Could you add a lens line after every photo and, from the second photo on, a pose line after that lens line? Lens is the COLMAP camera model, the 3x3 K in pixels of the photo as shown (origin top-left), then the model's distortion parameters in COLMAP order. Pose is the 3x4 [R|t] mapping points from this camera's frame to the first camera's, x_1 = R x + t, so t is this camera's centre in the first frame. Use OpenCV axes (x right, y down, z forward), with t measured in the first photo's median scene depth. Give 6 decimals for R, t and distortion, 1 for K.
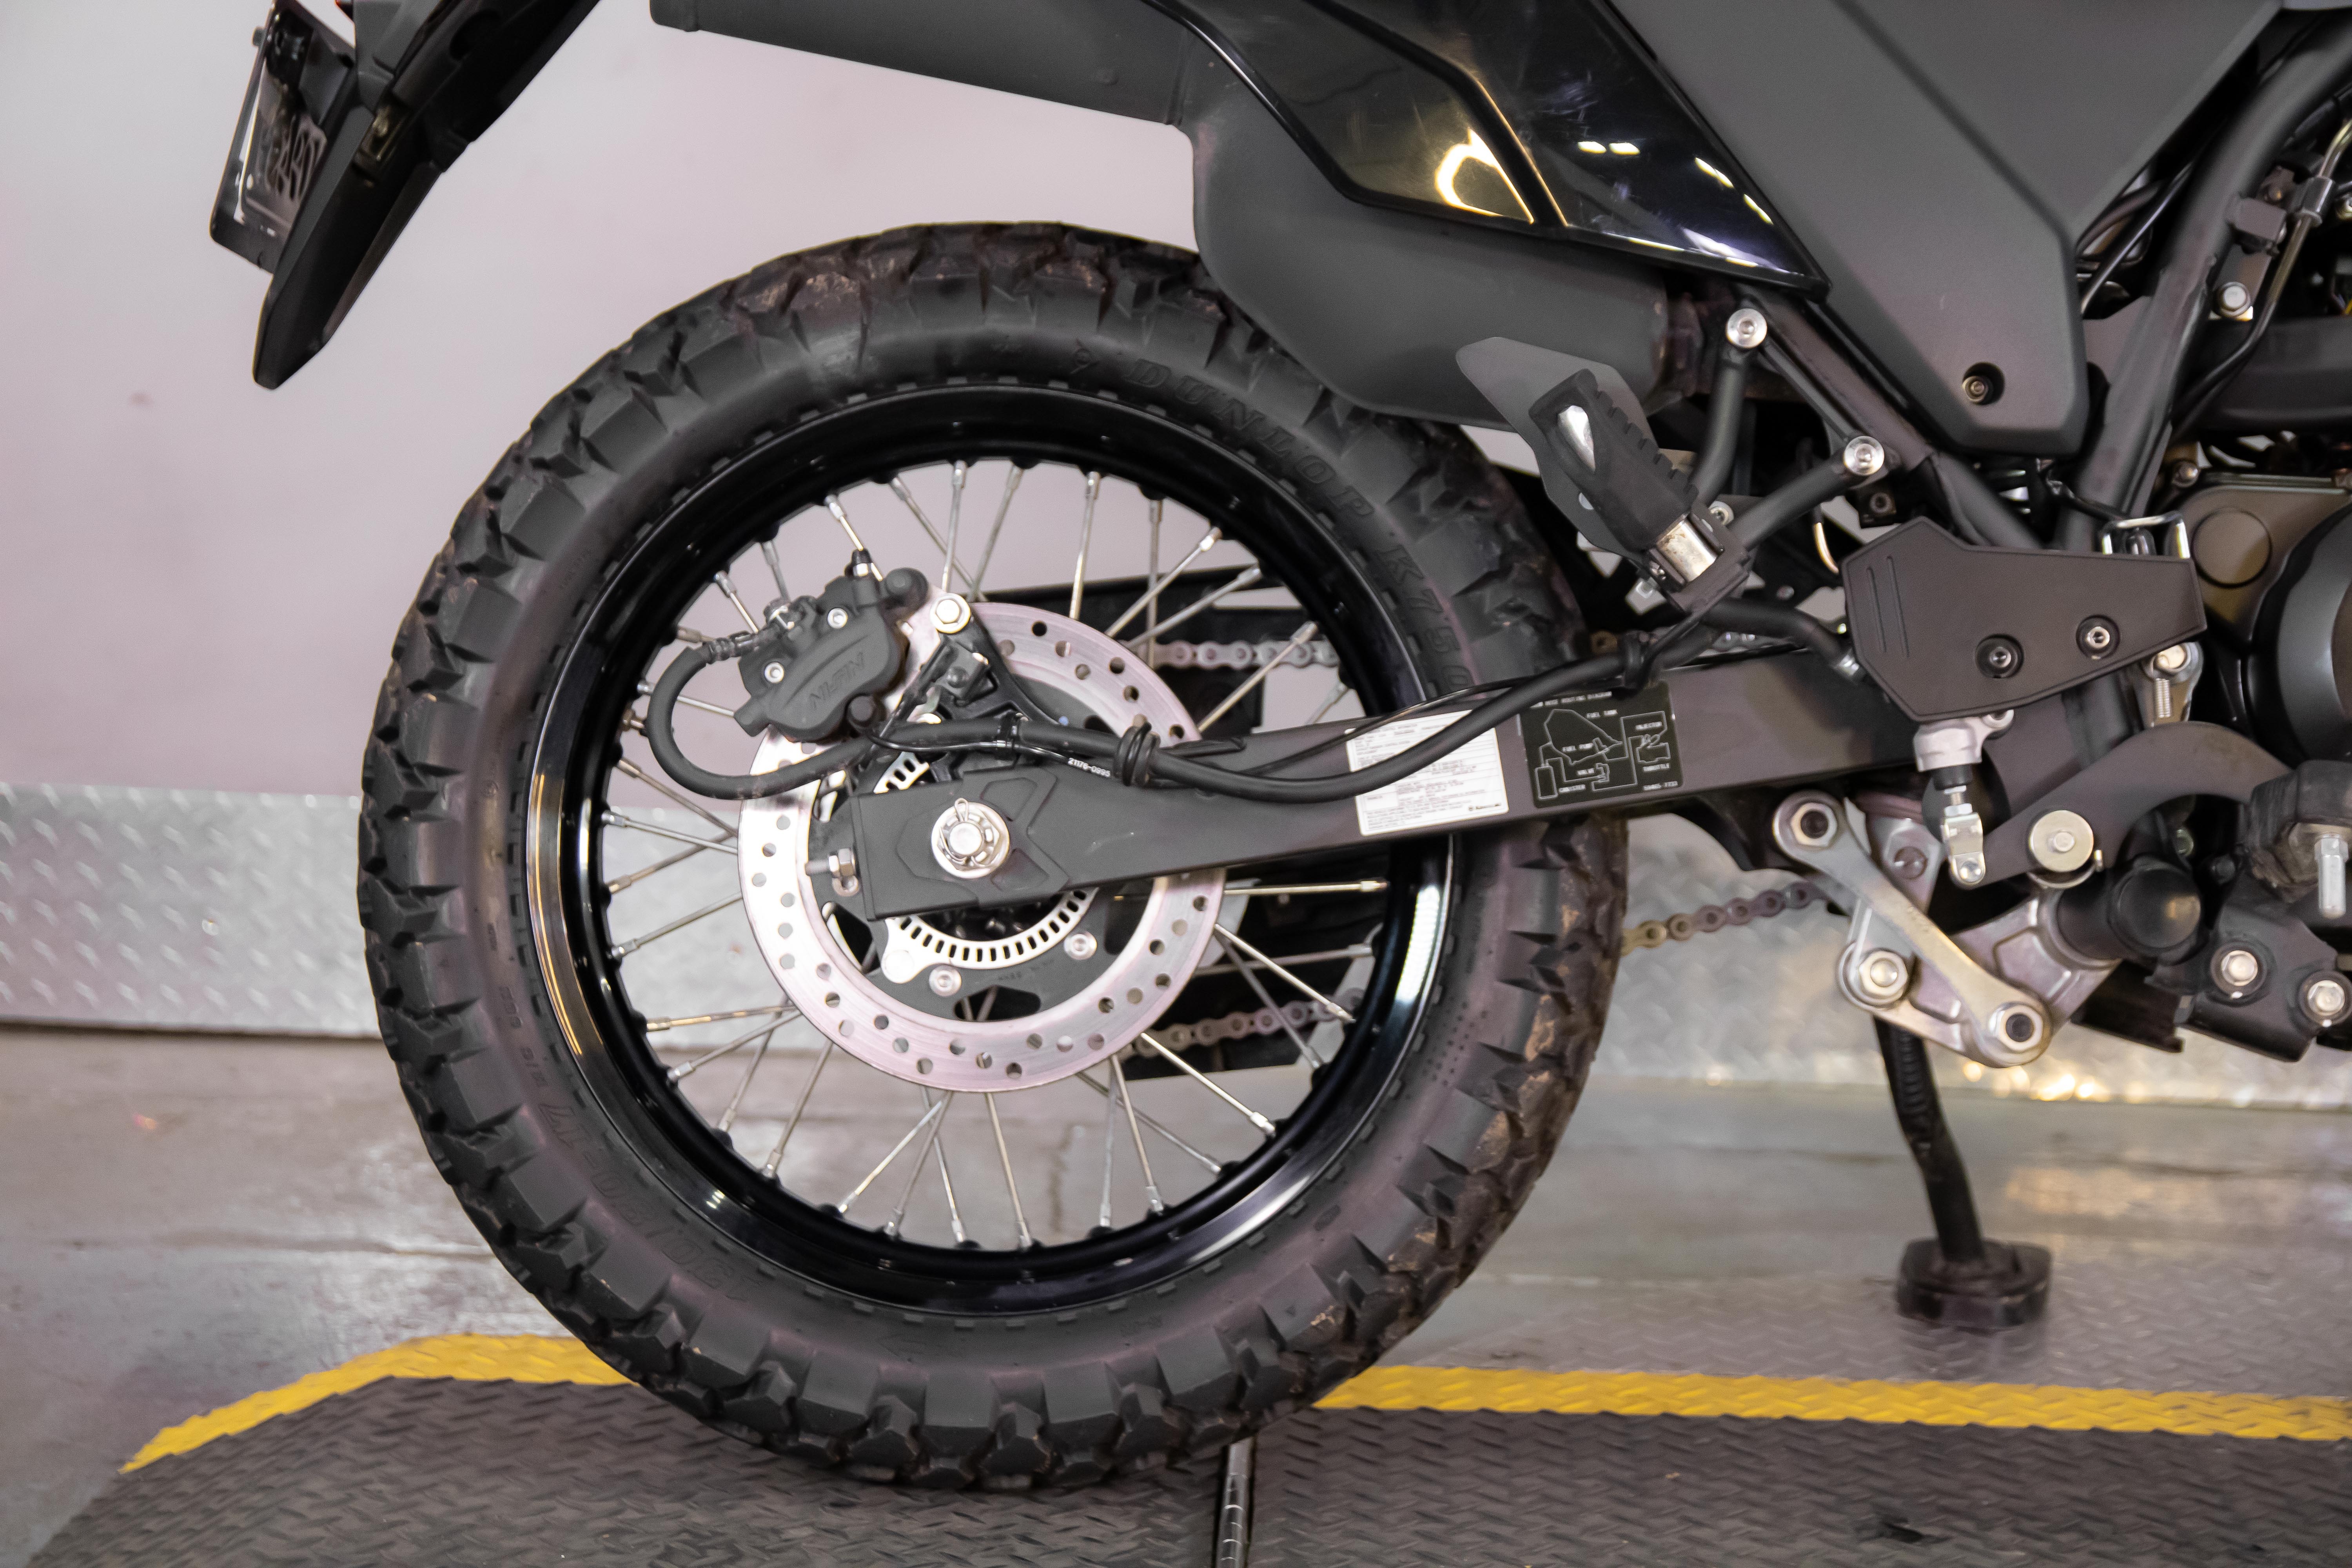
lens RADIAL K [[3728.7, 0, 1131.8], [0, 3728.7, 783.2], [0, 0, 1]] dist [0.055793, 0.000000]
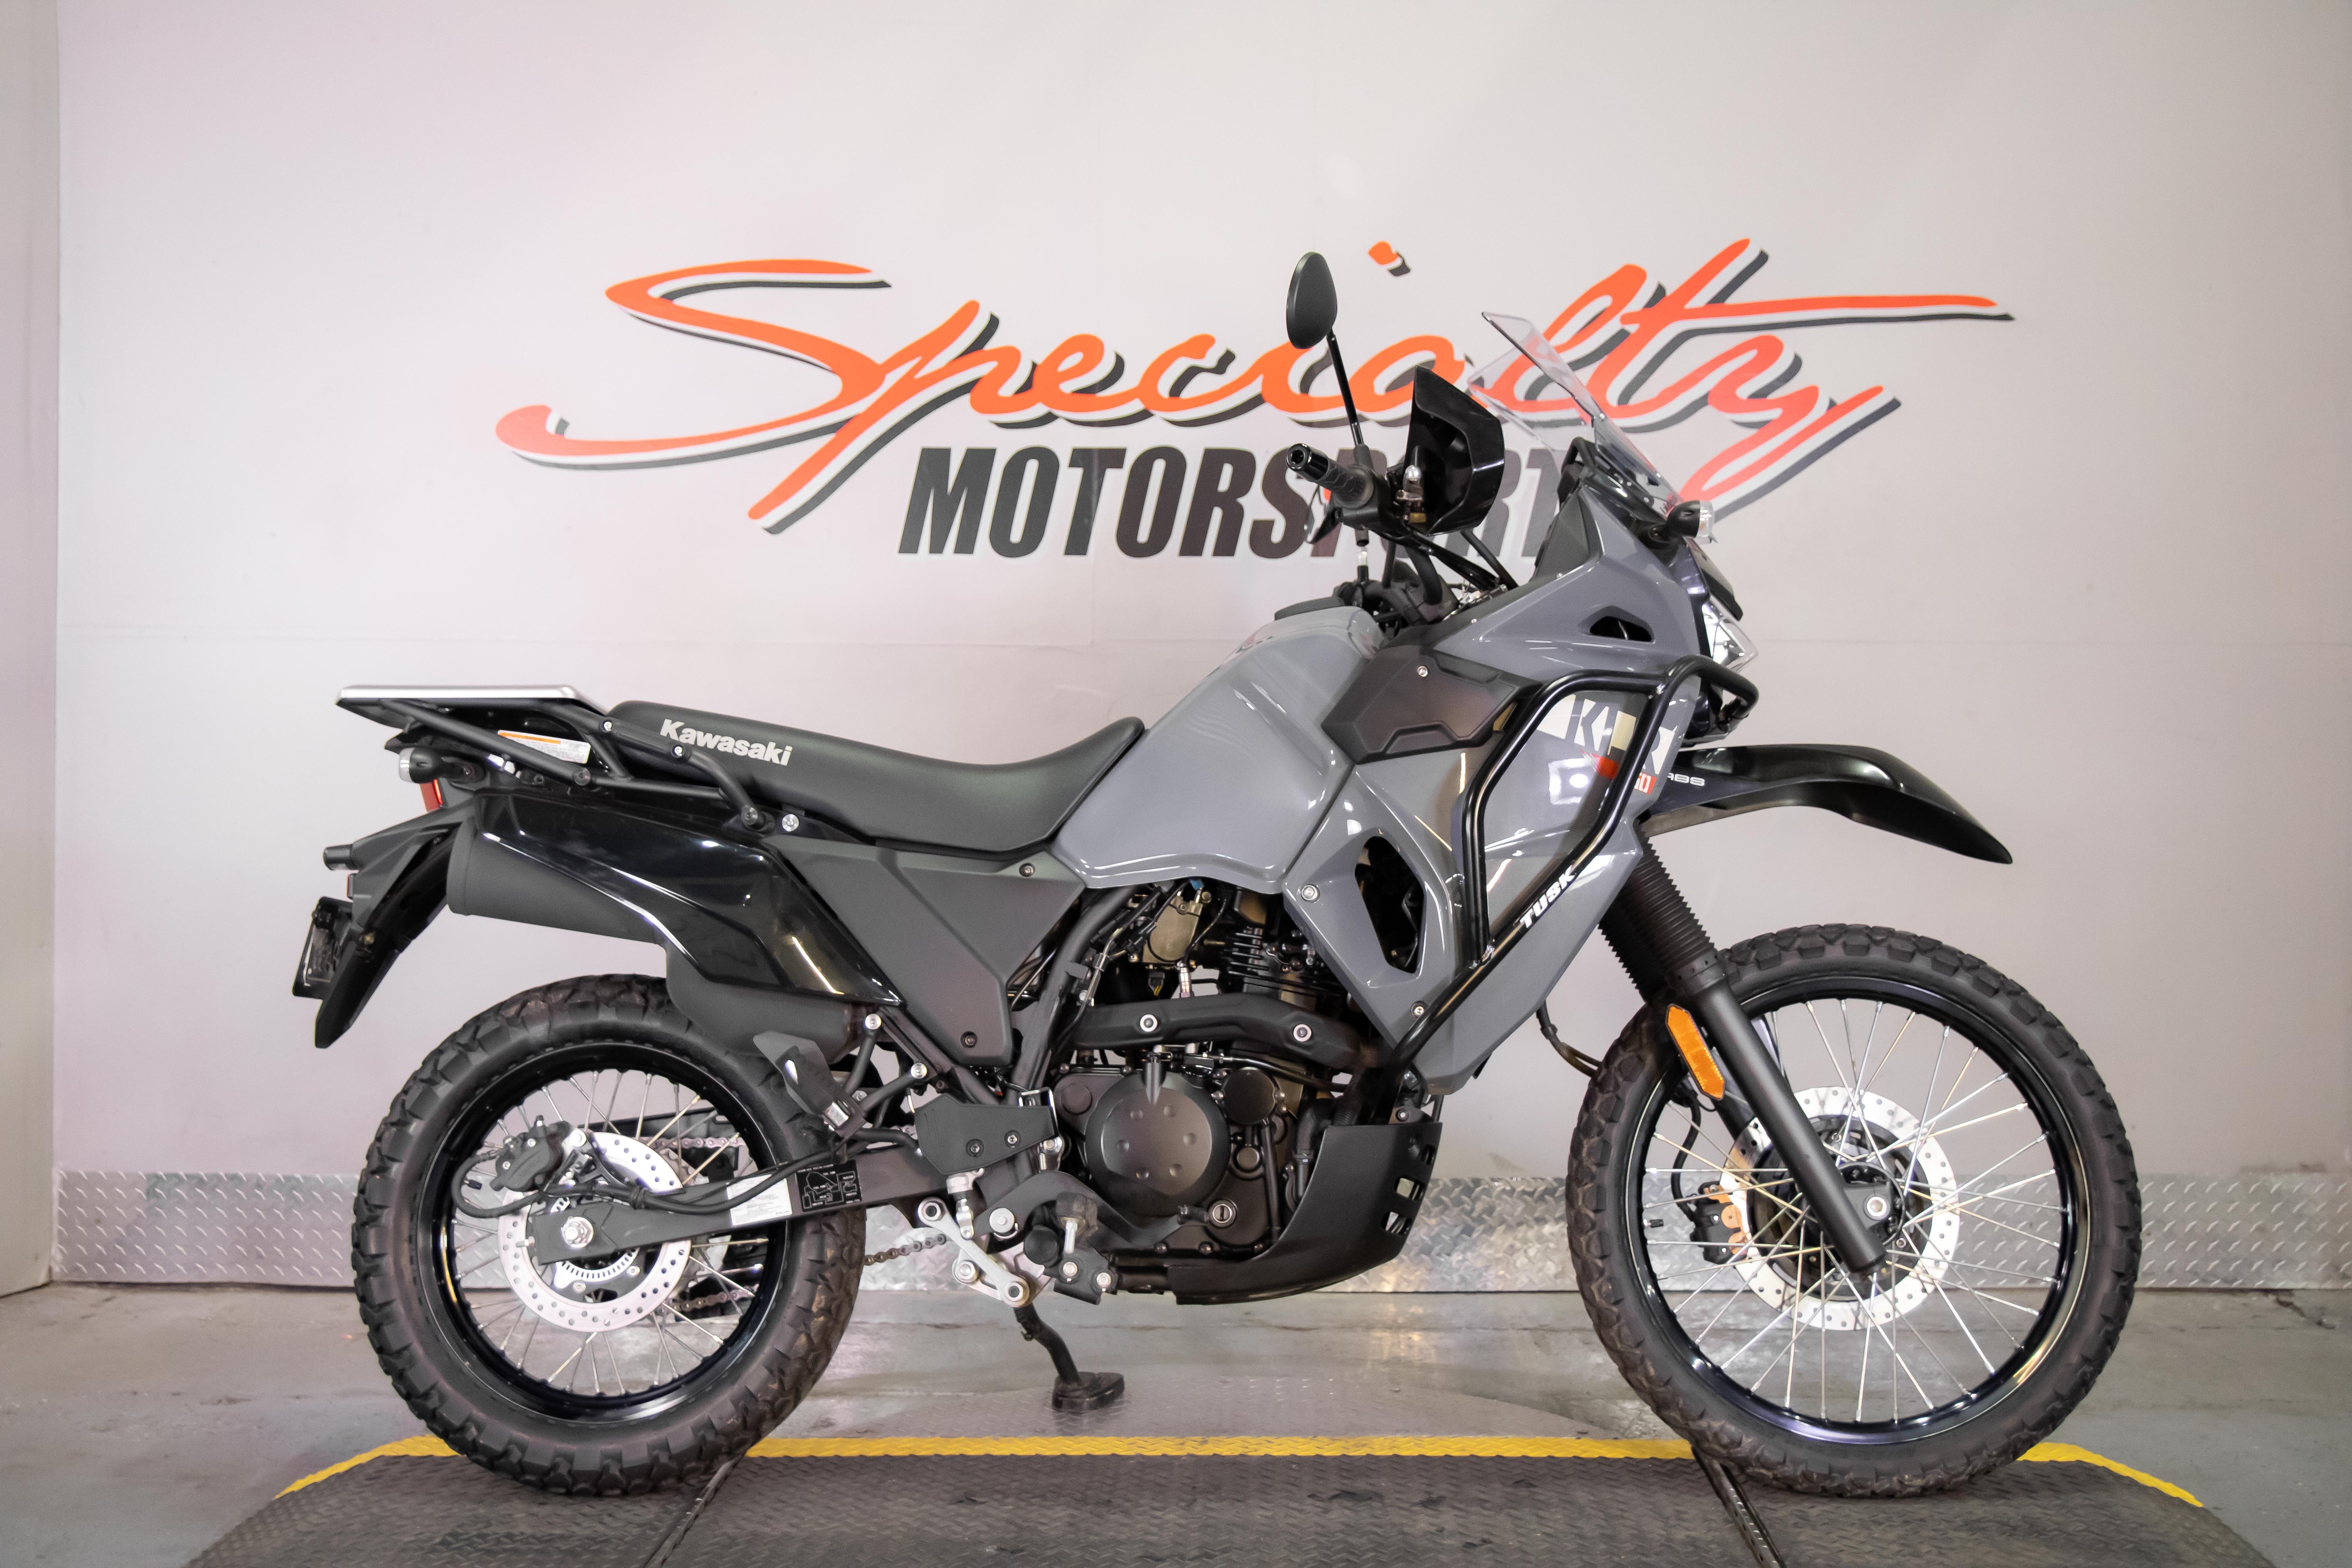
lens RADIAL K [[2421.6, 0, 1163.2], [0, 2421.6, 786.8], [0, 0, 1]] dist [-0.016265, 0.000000]
pose [[0.999346, -0.034628, -0.010427, 0.364943], [0.033289, 0.993493, -0.108919, -0.089275], [0.014131, 0.108500, 0.993996, -0.628253]]
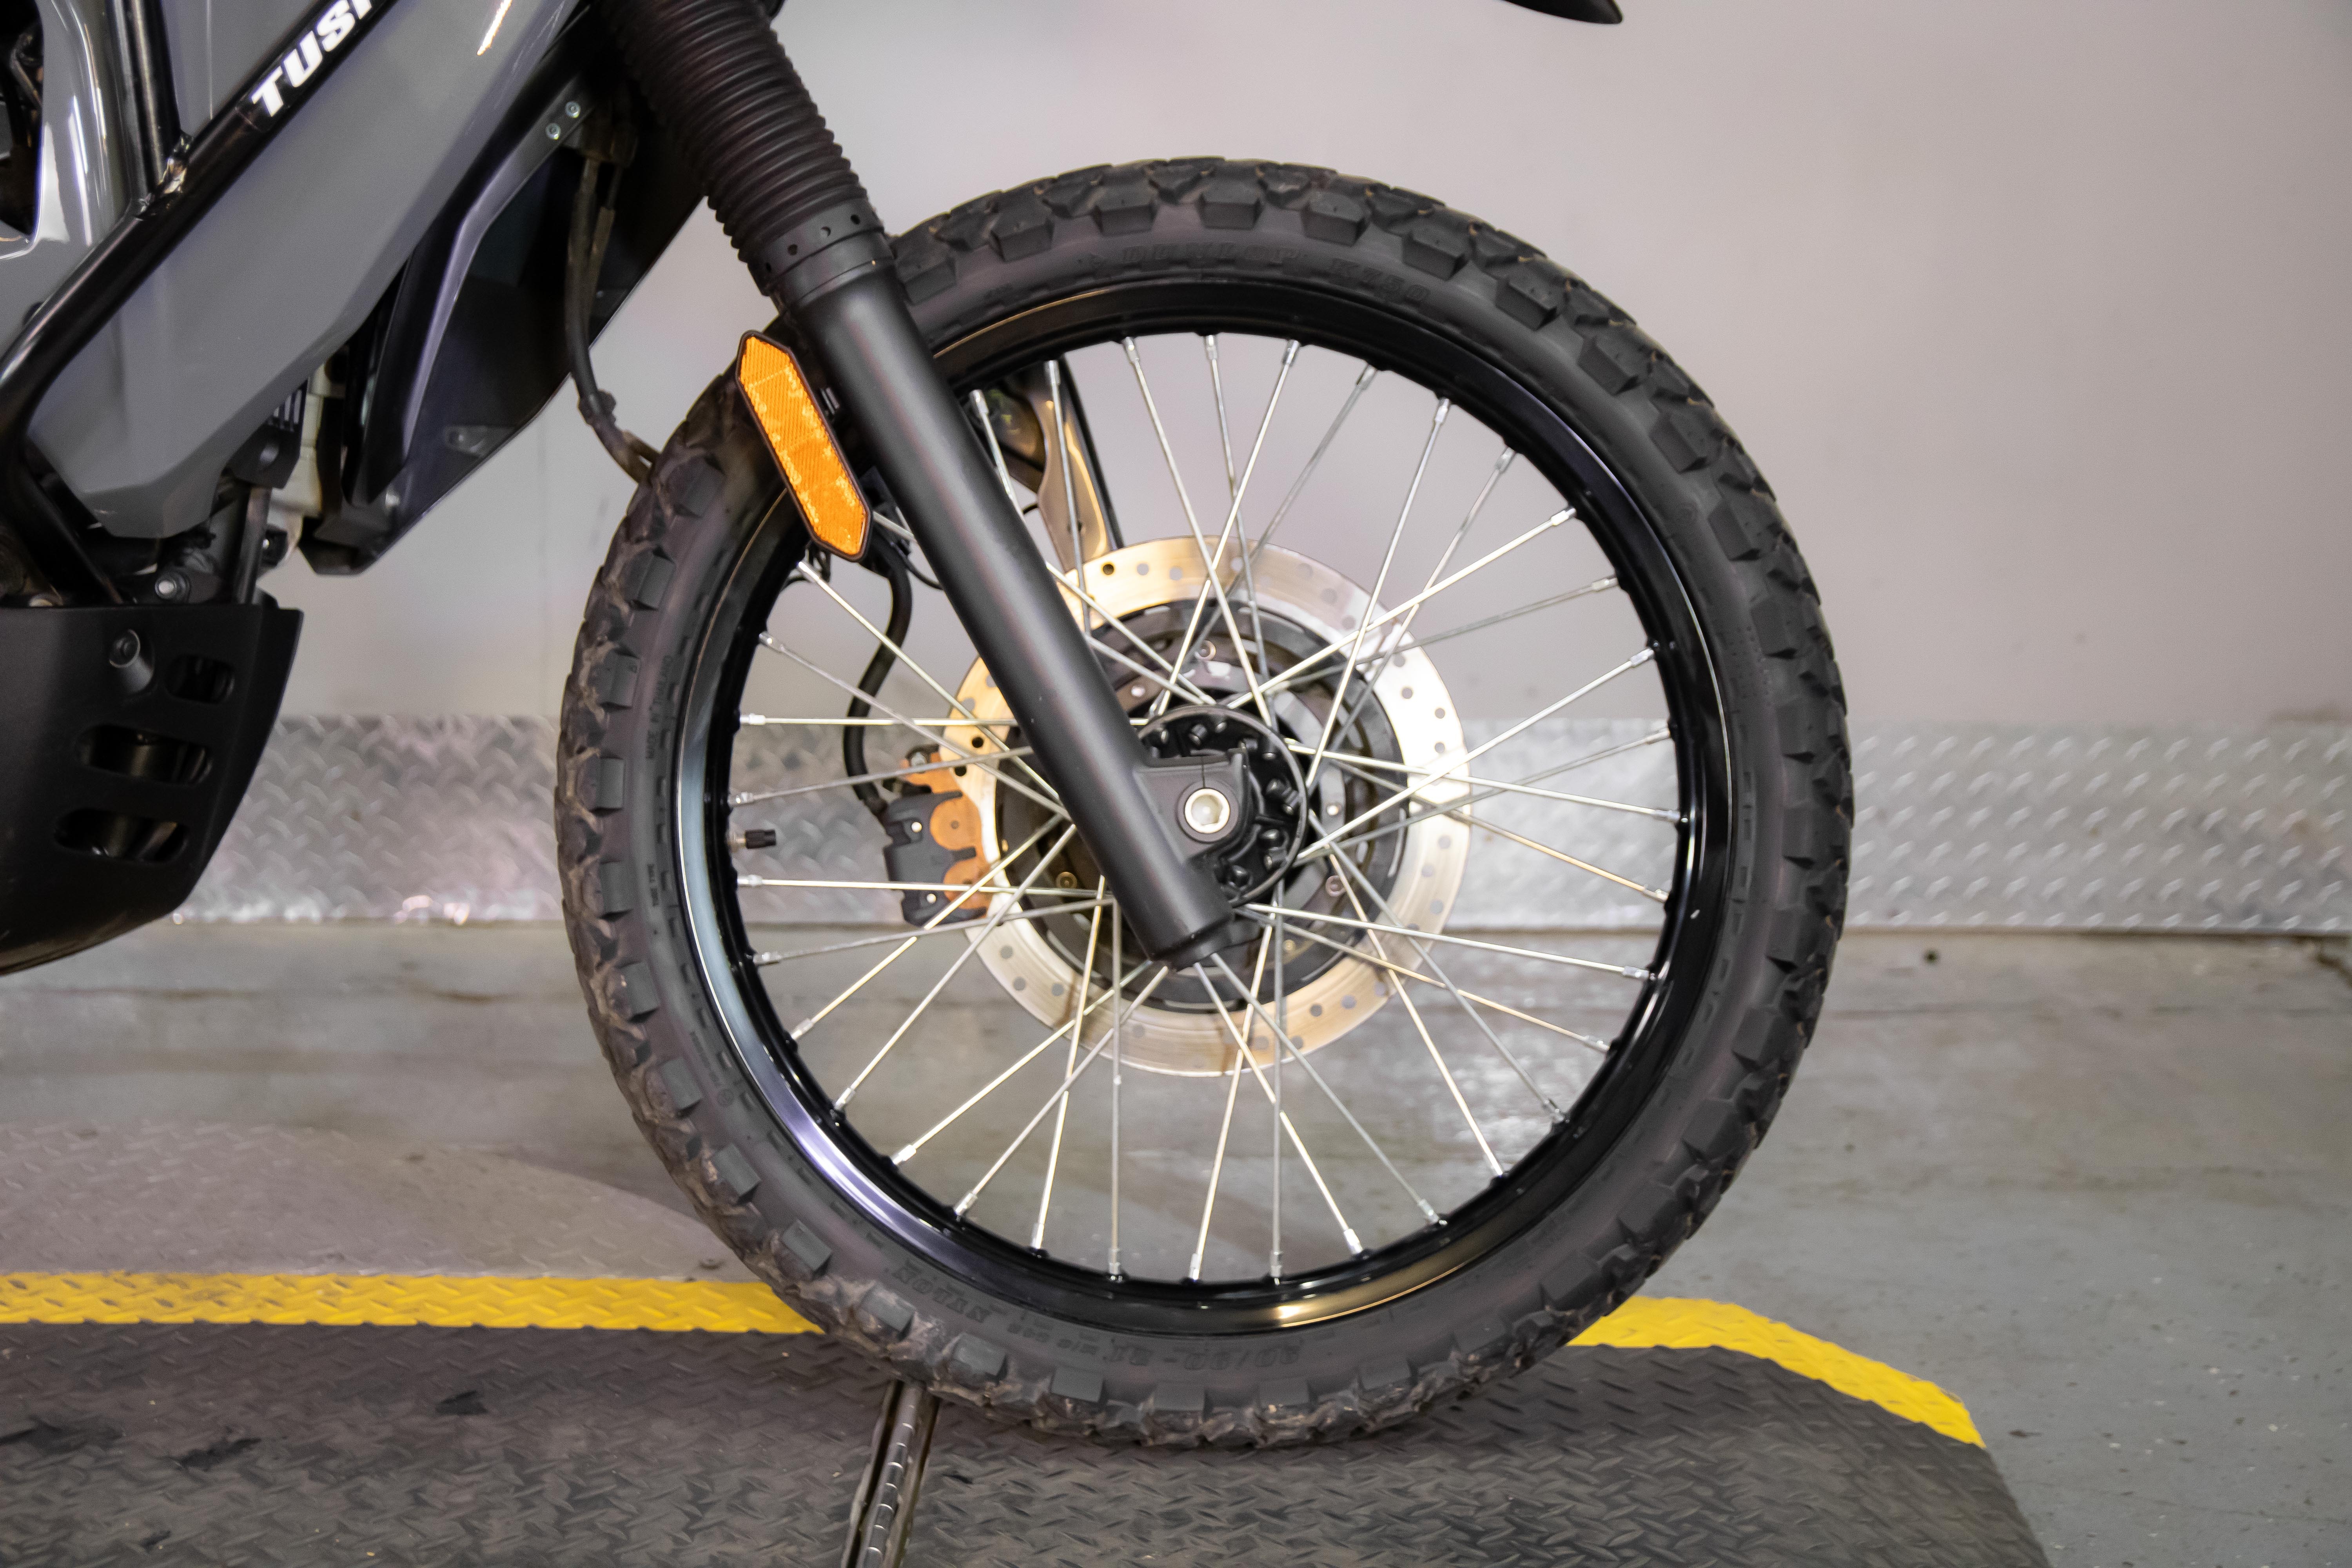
lens RADIAL K [[3221.9, 0, 1200.7], [0, 3221.9, 773.5], [0, 0, 1]] dist [0.036428, 0.000000]
pose [[0.999544, -0.024297, 0.017917, 0.777021], [0.022892, 0.996932, 0.074848, -0.051995], [-0.019681, -0.074404, 0.997034, 0.062782]]
